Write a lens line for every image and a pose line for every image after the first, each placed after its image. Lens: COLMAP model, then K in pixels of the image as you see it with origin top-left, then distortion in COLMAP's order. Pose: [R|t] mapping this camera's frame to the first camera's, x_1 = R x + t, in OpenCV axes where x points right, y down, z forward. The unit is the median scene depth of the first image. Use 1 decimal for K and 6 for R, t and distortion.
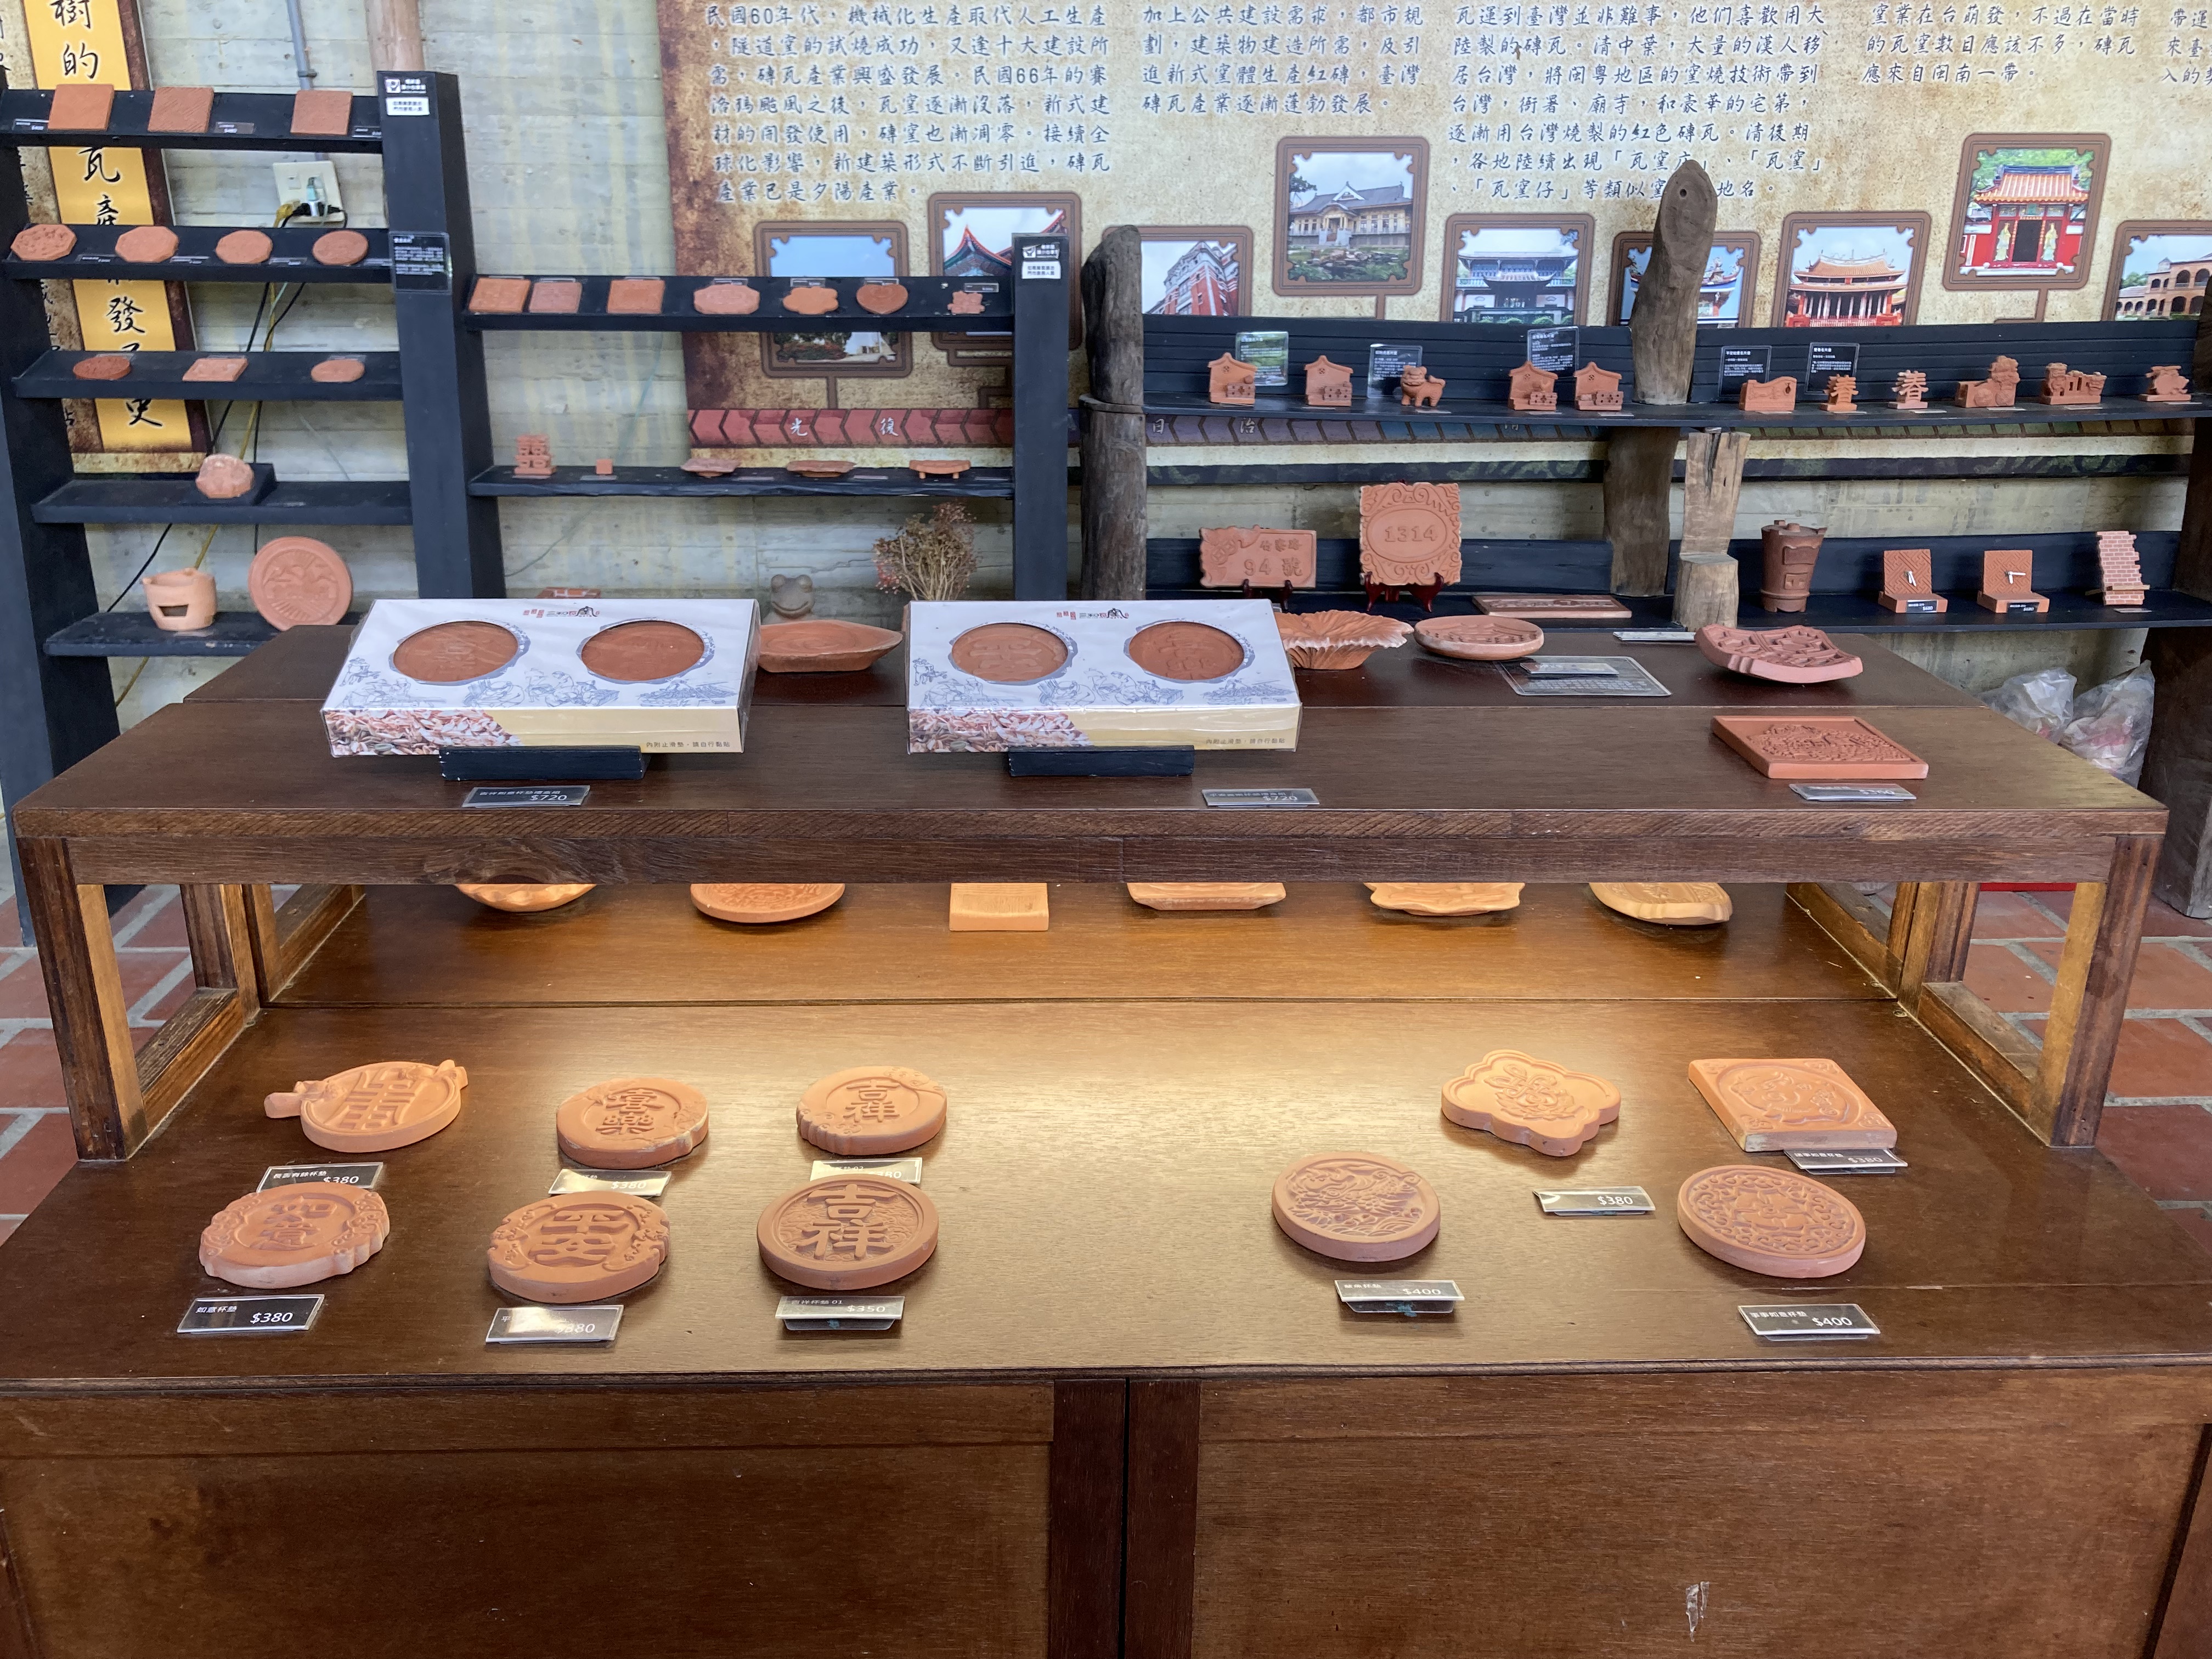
lens RADIAL K [[1813.0, 0, 1105.4], [0, 1813.0, 838.0], [0, 0, 1]] dist [0.027107, -0.045488]
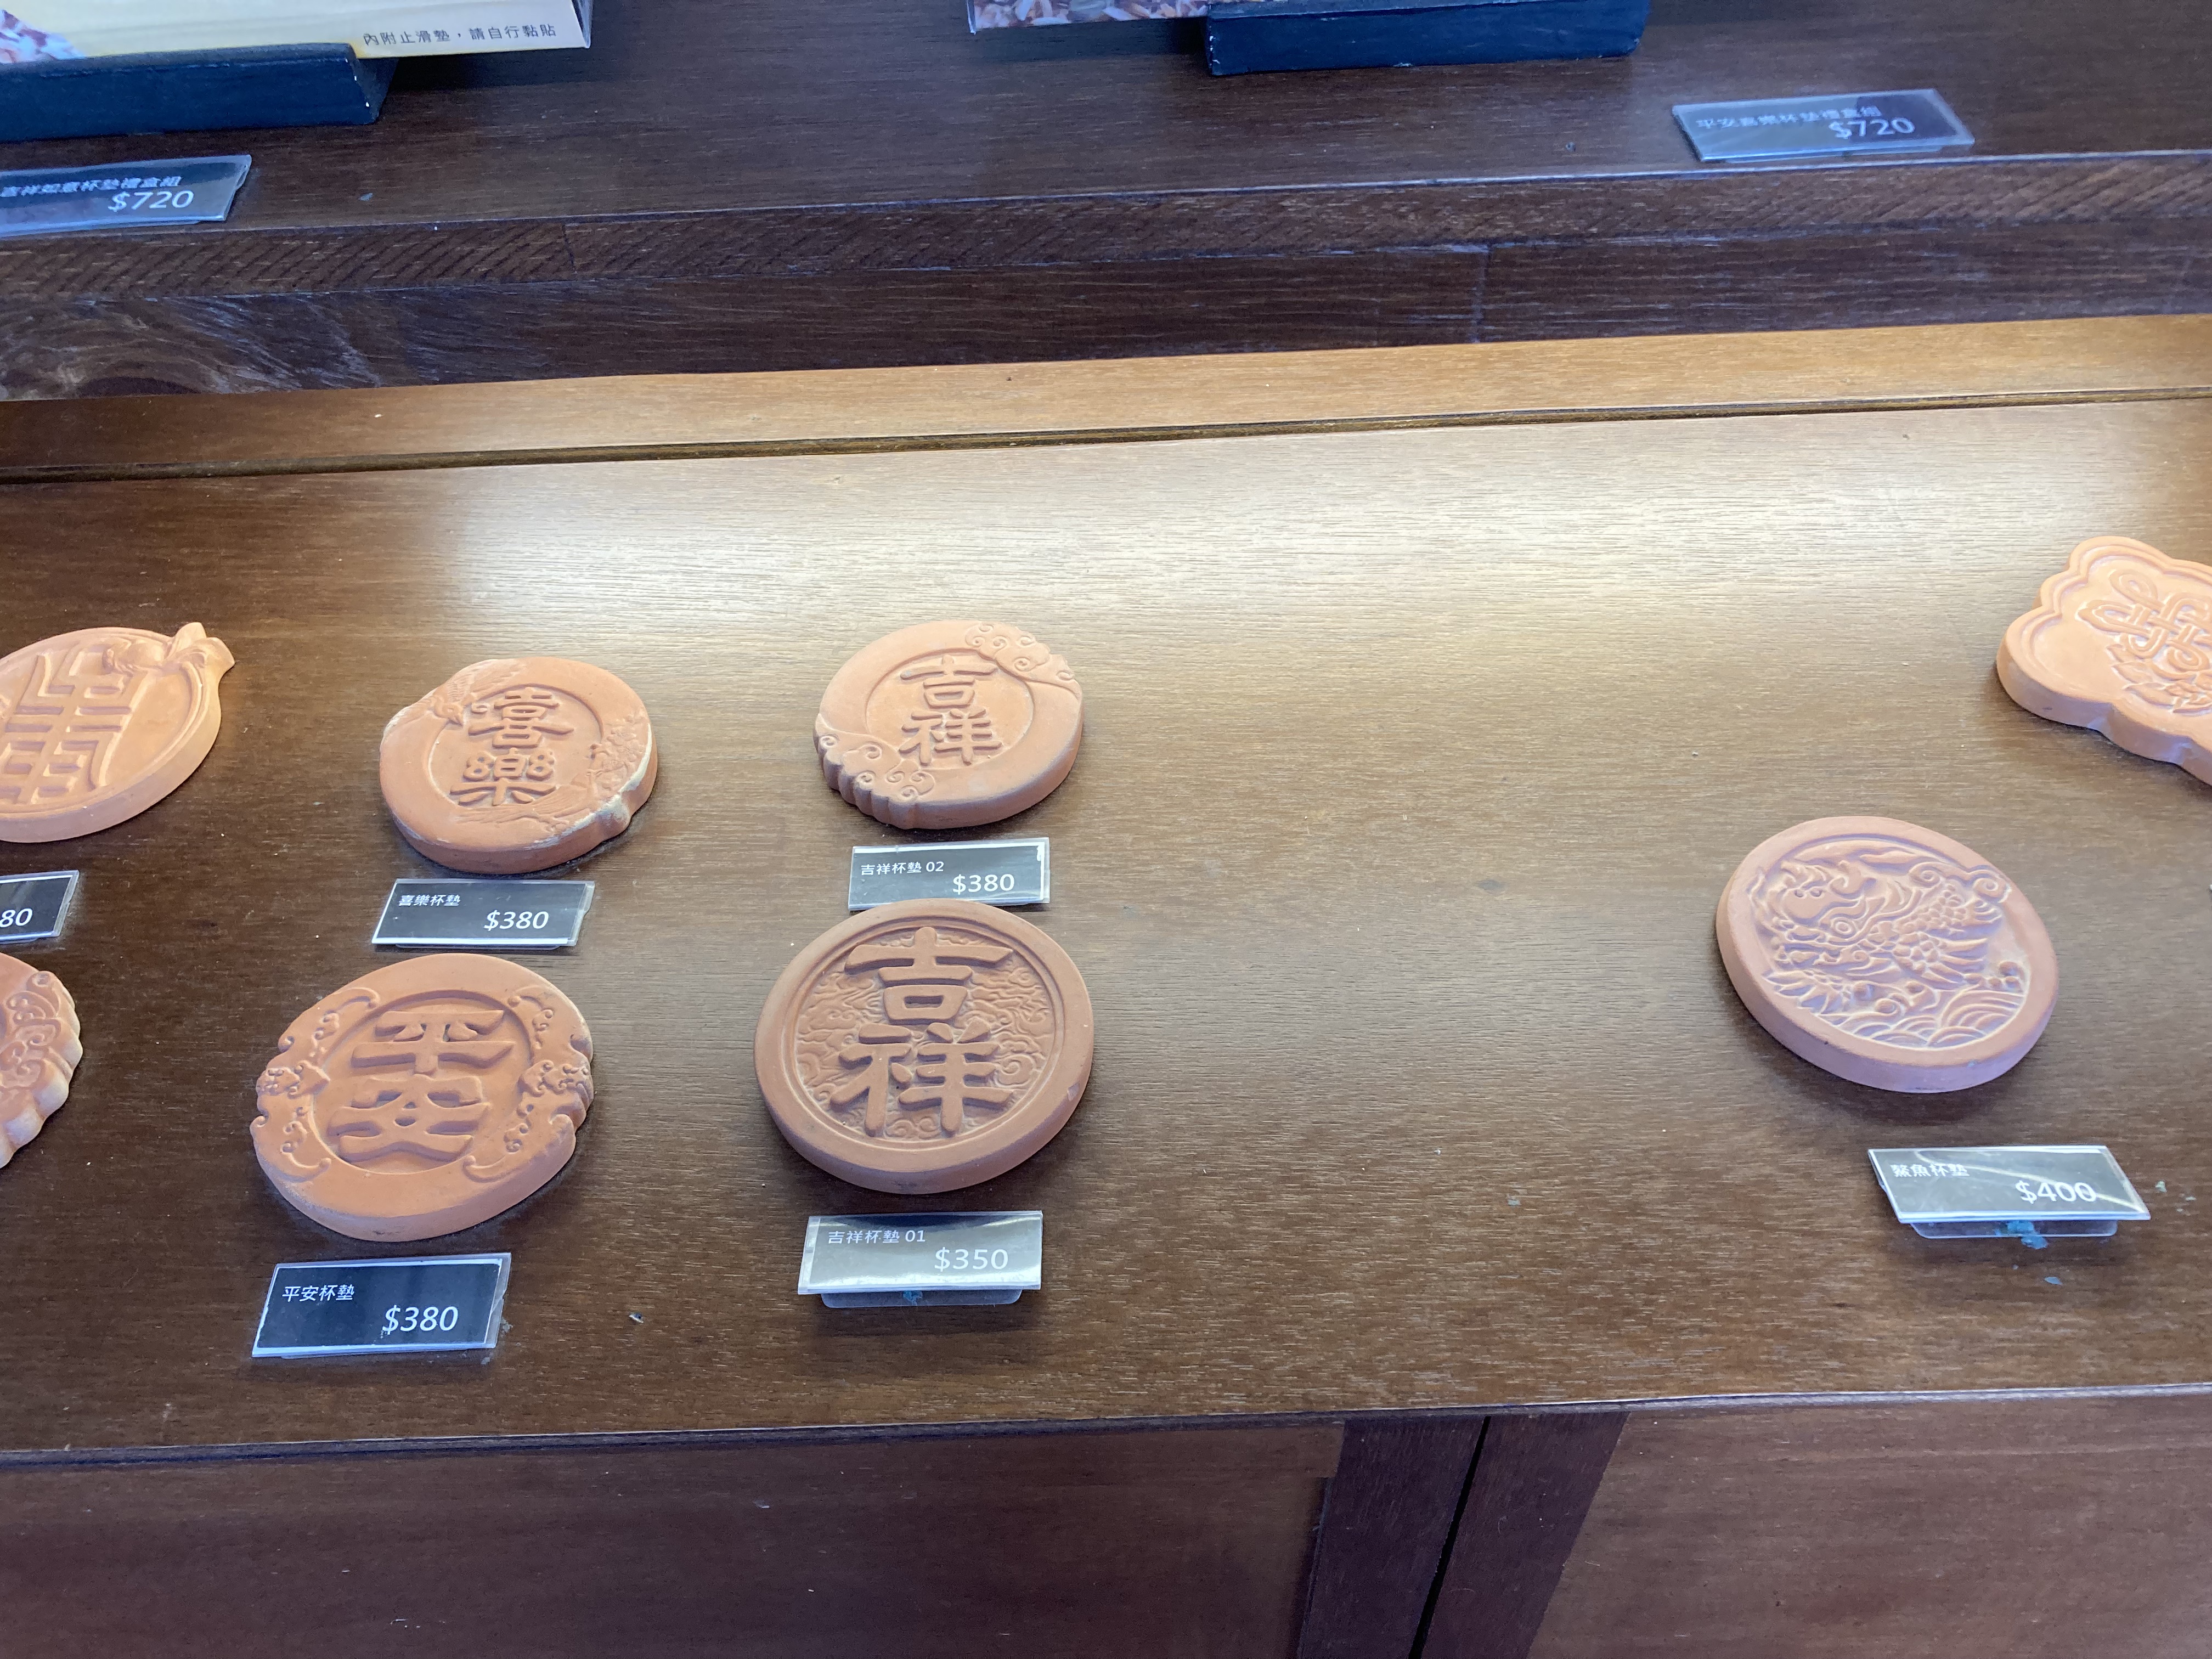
lens RADIAL K [[1813.0, 0, 1088.1], [0, 1813.0, 825.0], [0, 0, 1]] dist [0.027107, -0.045488]
pose [[0.998384, -0.013011, -0.055316, -0.062725], [0.037304, 0.884380, 0.465275, -0.082563], [0.042866, -0.466587, 0.883436, 0.553089]]
